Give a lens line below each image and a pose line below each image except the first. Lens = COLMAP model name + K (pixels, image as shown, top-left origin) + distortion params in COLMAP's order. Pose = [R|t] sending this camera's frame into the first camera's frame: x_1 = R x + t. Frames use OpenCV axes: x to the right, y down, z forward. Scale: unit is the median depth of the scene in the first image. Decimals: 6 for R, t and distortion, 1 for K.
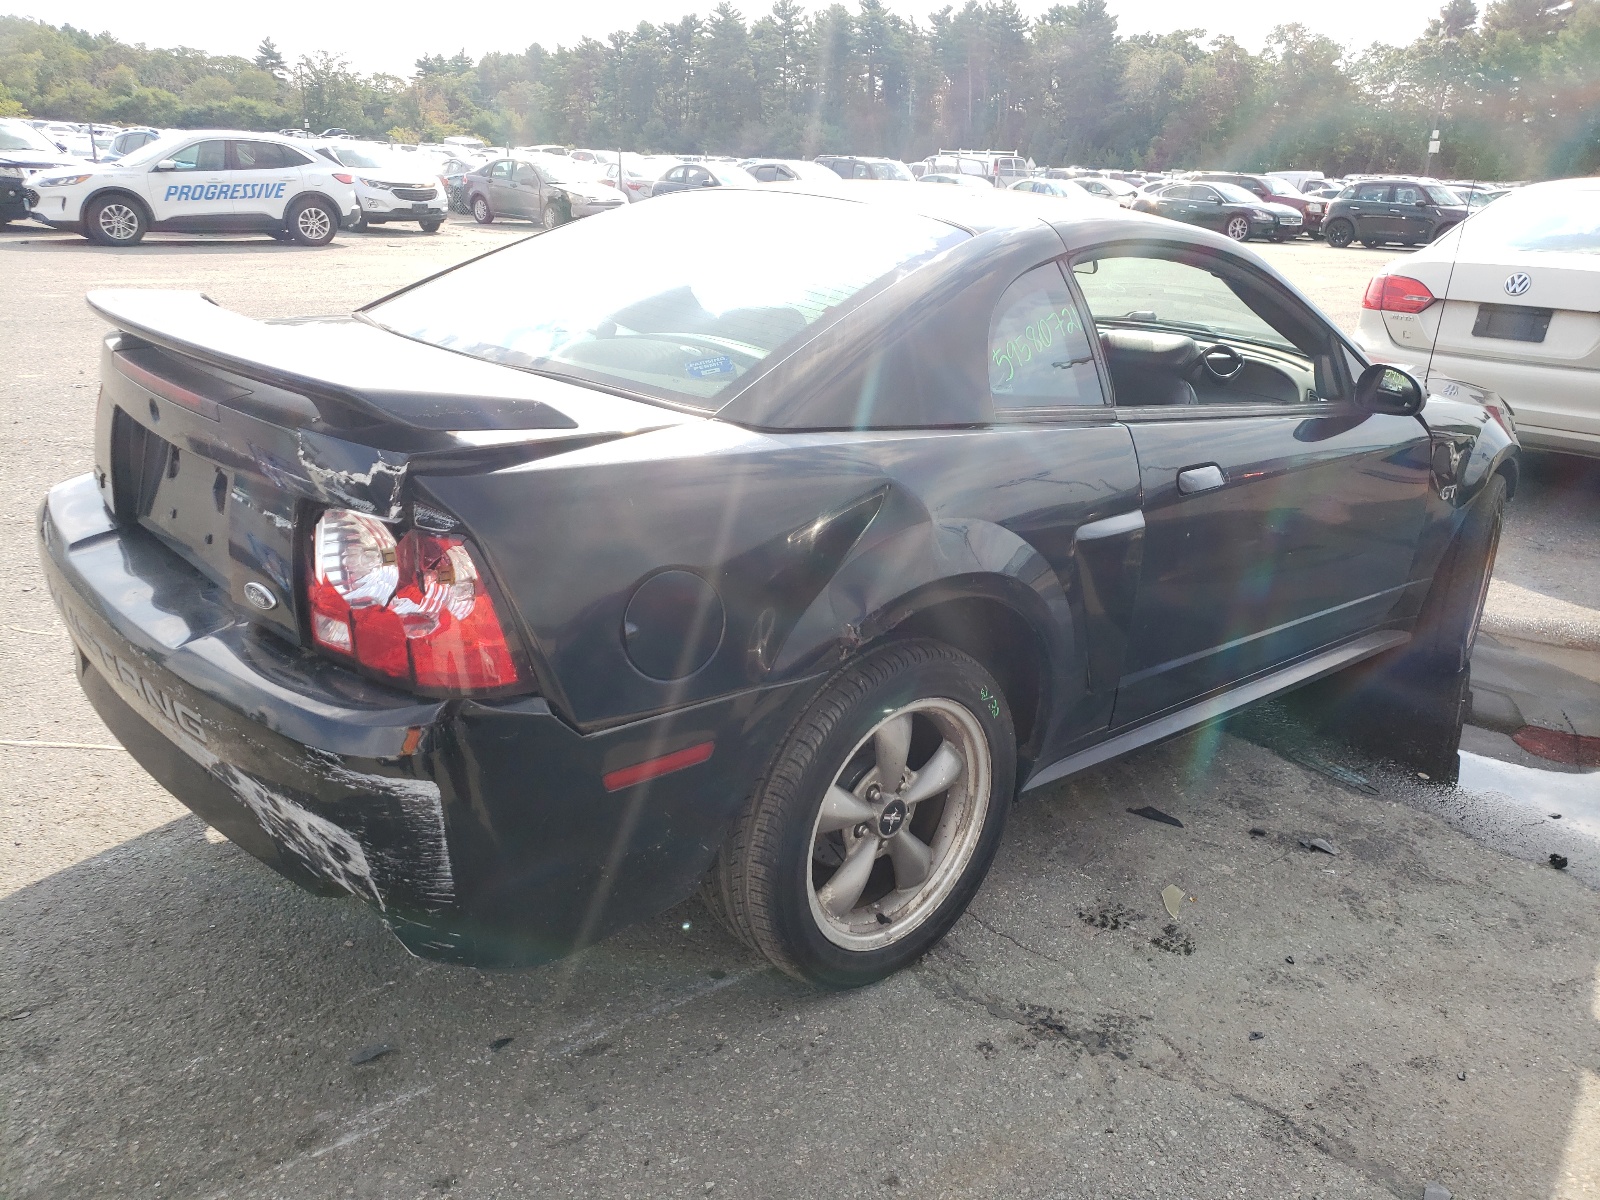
lens RADIAL K [[1463.3, 0, 800.0], [0, 1463.3, 600.0], [0, 0, 1]] dist [0.002586, 0.029773]
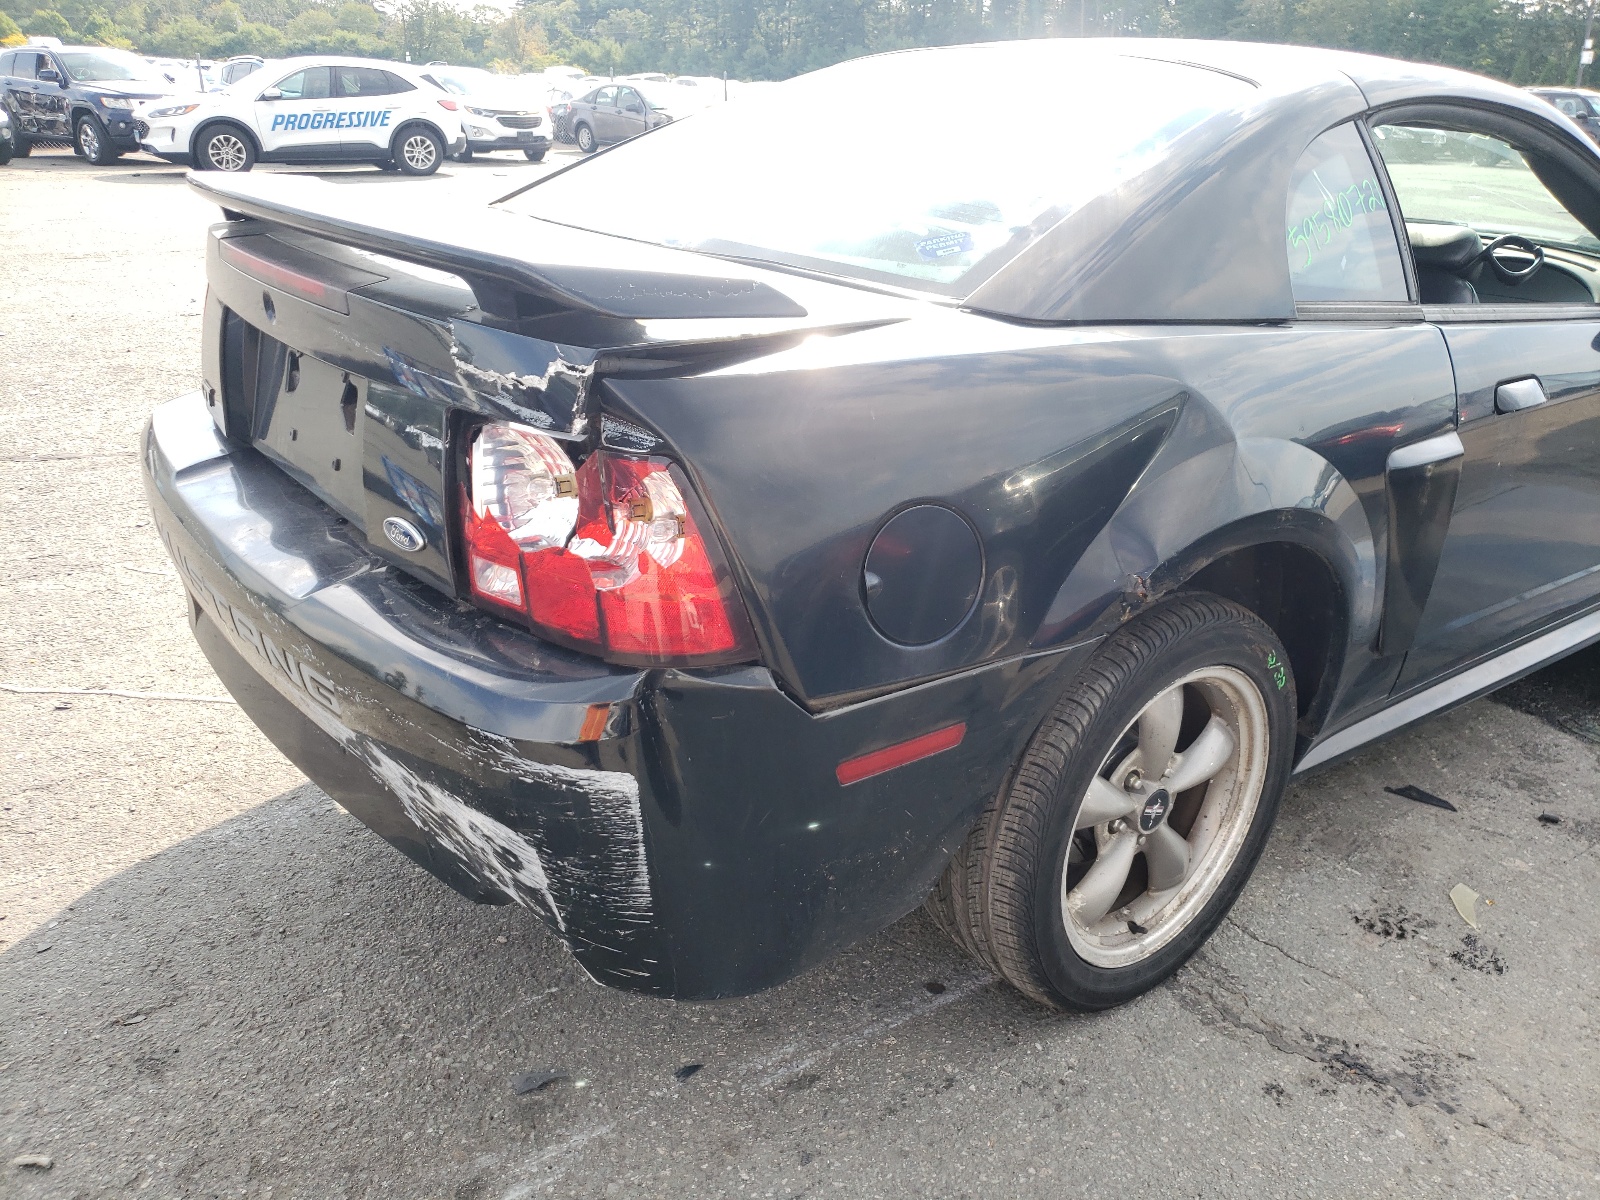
lens RADIAL K [[1442.2, 0, 799.0], [0, 1442.2, 645.8], [0, 0, 1]] dist [-0.001375, 0.030498]
pose [[0.997915, 0.009585, -0.063834, -0.086906], [-0.004816, 0.997213, 0.074447, -0.001697], [0.064369, -0.073984, 0.995180, 0.192031]]
